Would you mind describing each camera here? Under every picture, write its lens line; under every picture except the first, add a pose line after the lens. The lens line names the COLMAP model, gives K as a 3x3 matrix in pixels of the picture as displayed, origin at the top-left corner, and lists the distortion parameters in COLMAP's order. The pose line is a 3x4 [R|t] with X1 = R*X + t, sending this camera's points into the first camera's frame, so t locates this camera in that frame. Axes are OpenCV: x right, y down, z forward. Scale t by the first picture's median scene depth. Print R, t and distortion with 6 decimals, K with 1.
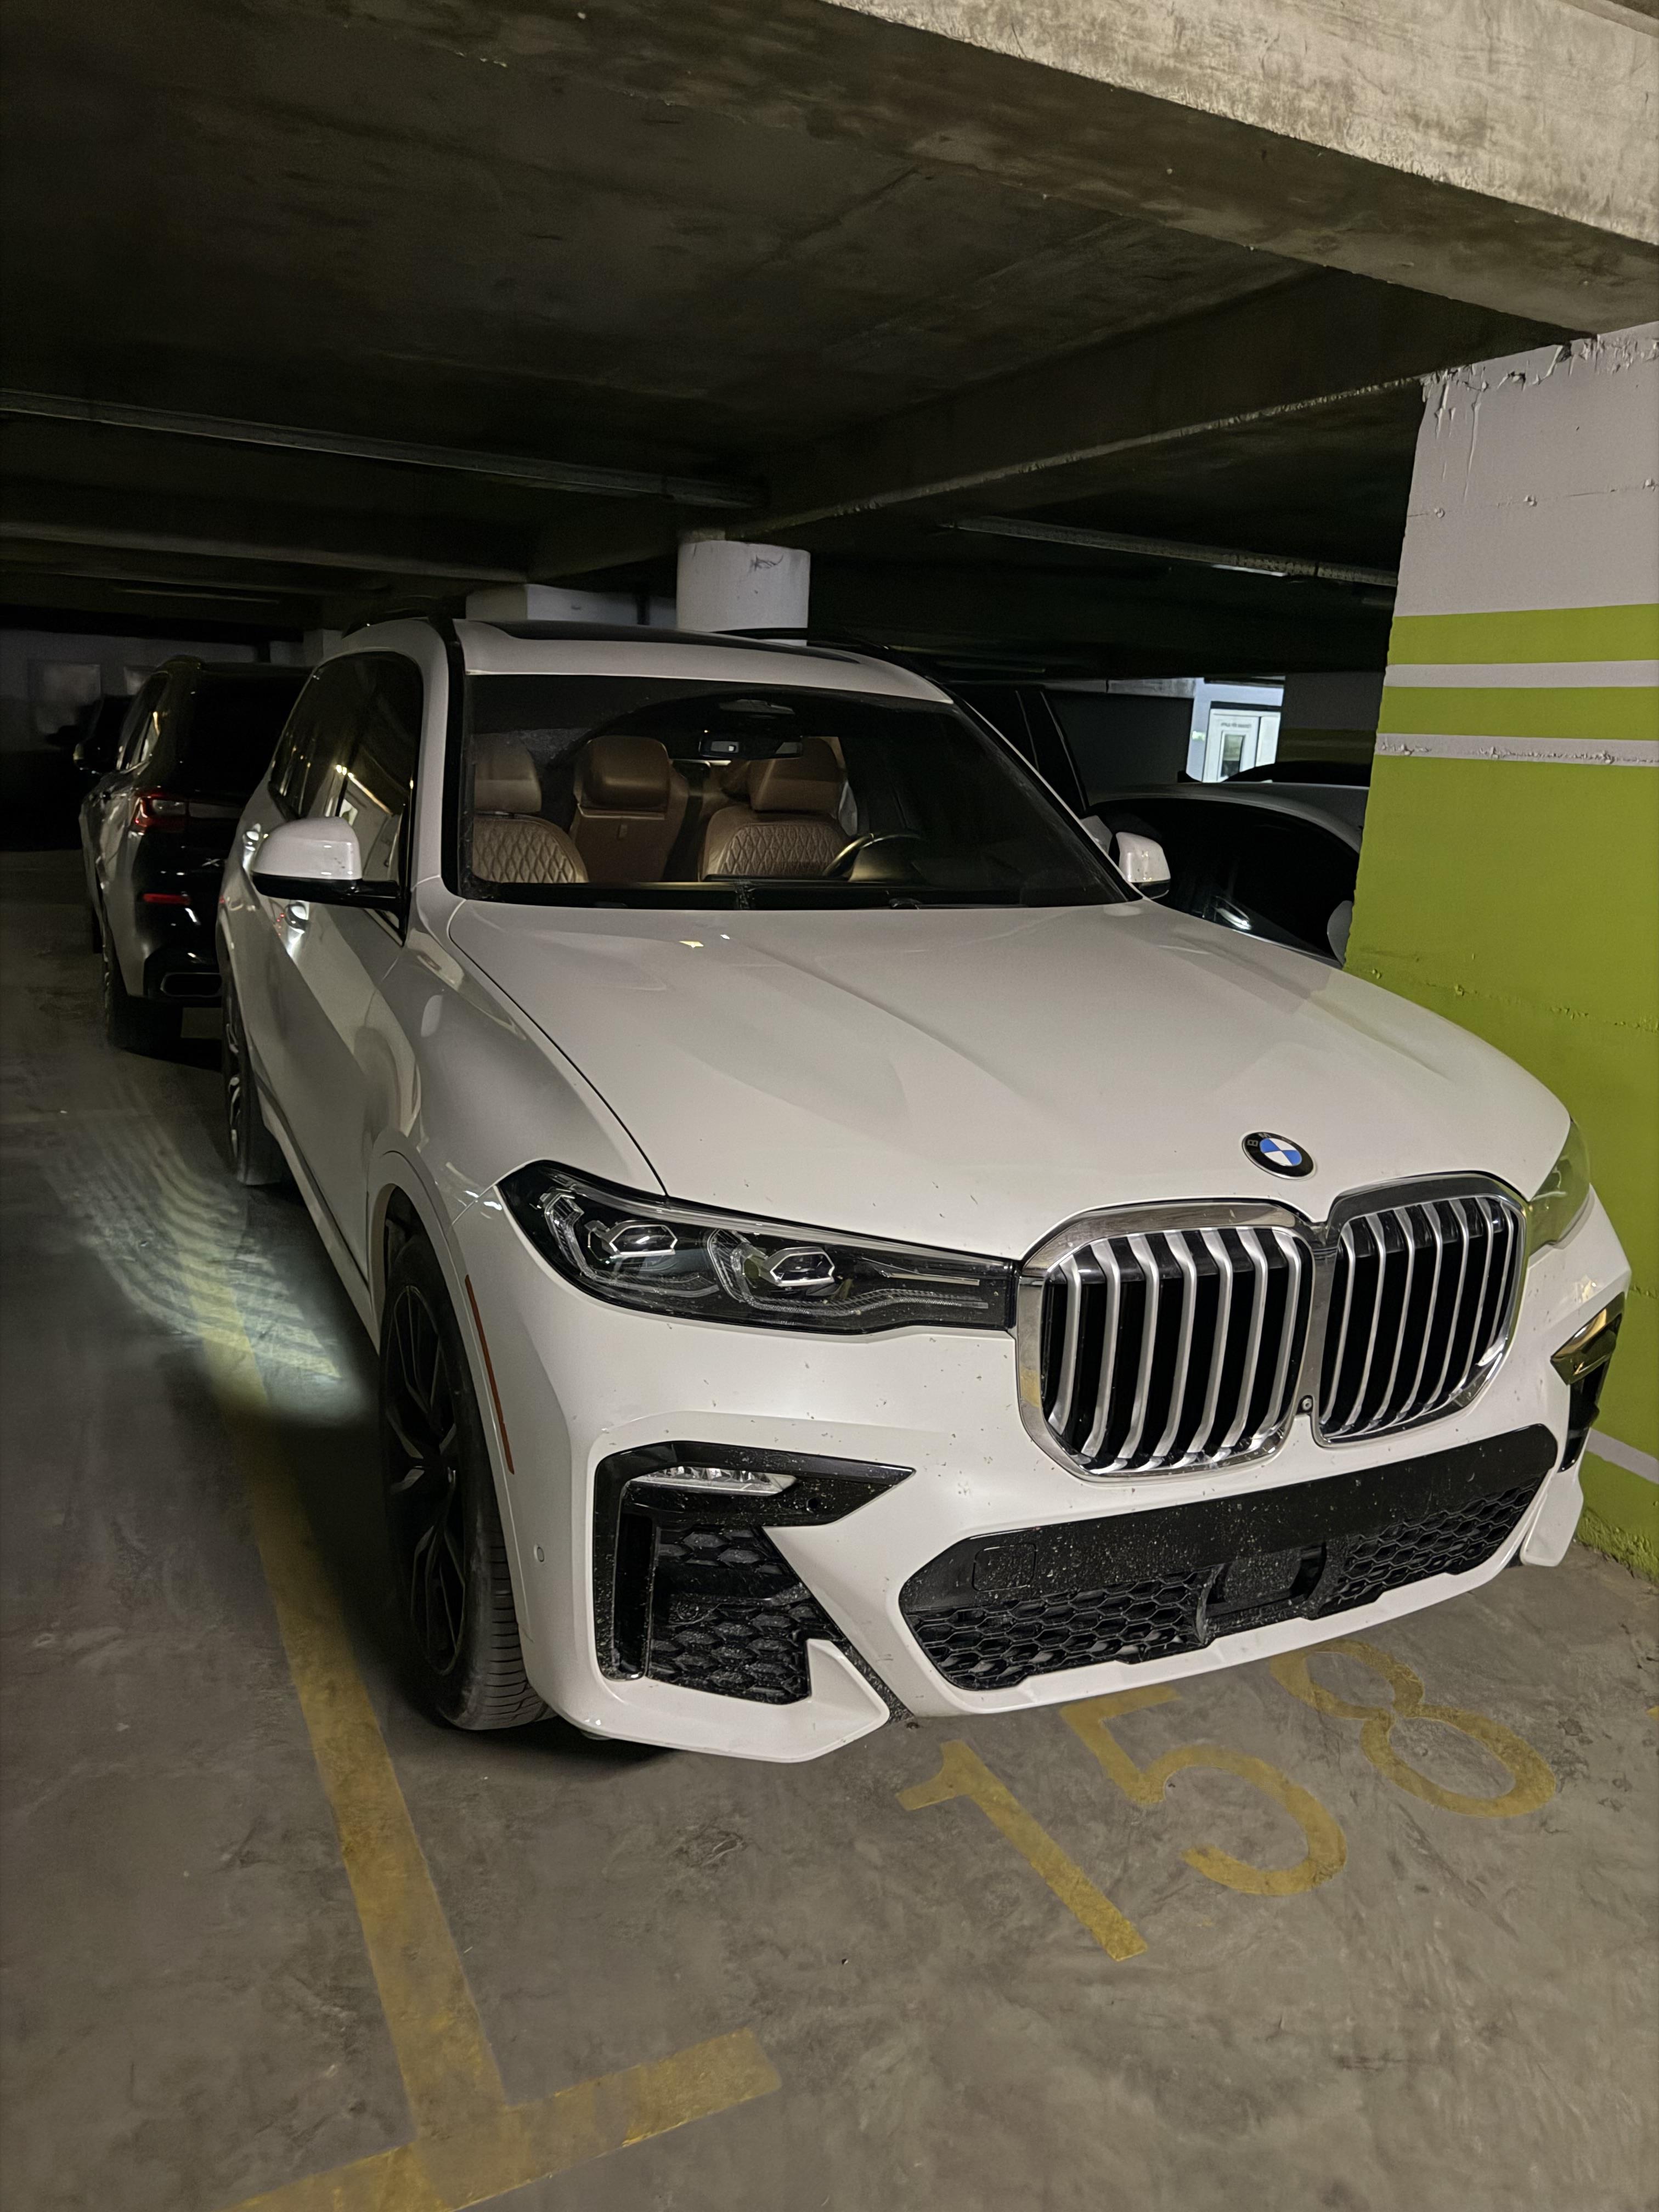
lens RADIAL K [[1575.4, 0, 829.5], [0, 1575.4, 1106.0], [0, 0, 1]] dist [0.028348, -0.023264]
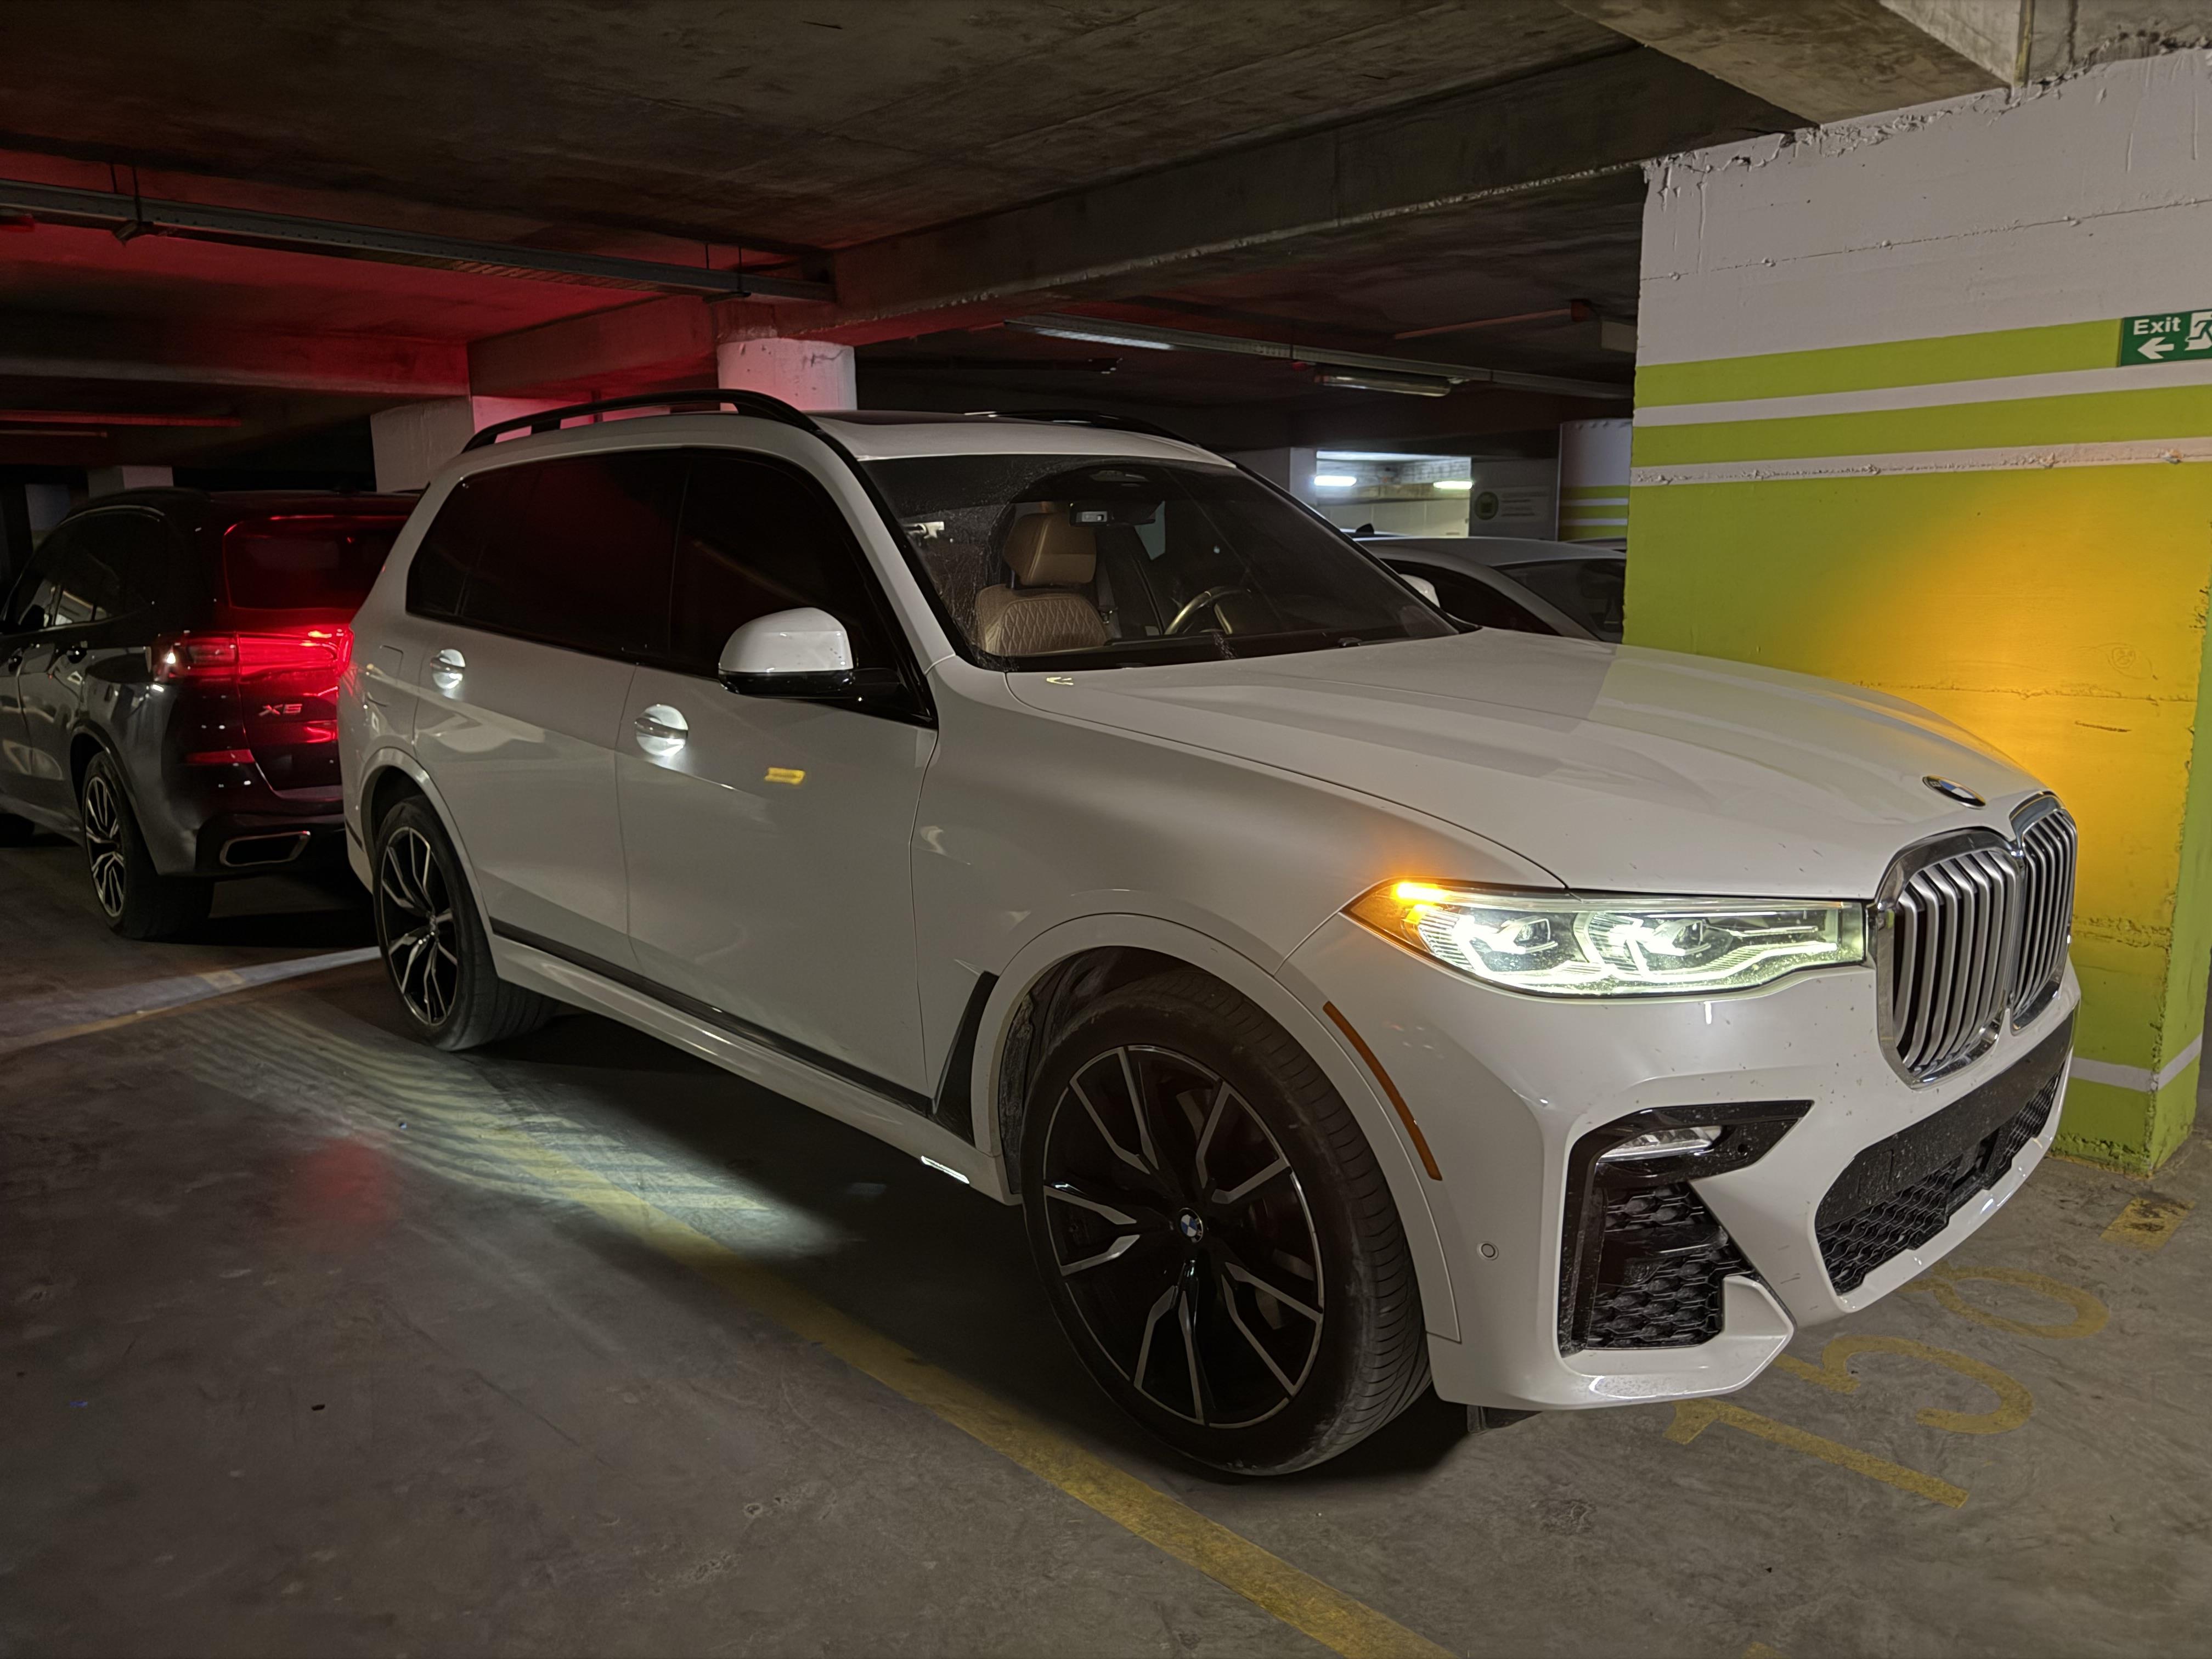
lens RADIAL K [[1575.4, 0, 1106.0], [0, 1575.4, 829.5], [0, 0, 1]] dist [0.028348, -0.023264]
pose [[0.947781, -0.126171, 0.292903, -0.389097], [0.139587, 0.989887, -0.025276, -0.000192], [-0.286751, 0.064841, 0.955808, 0.031571]]
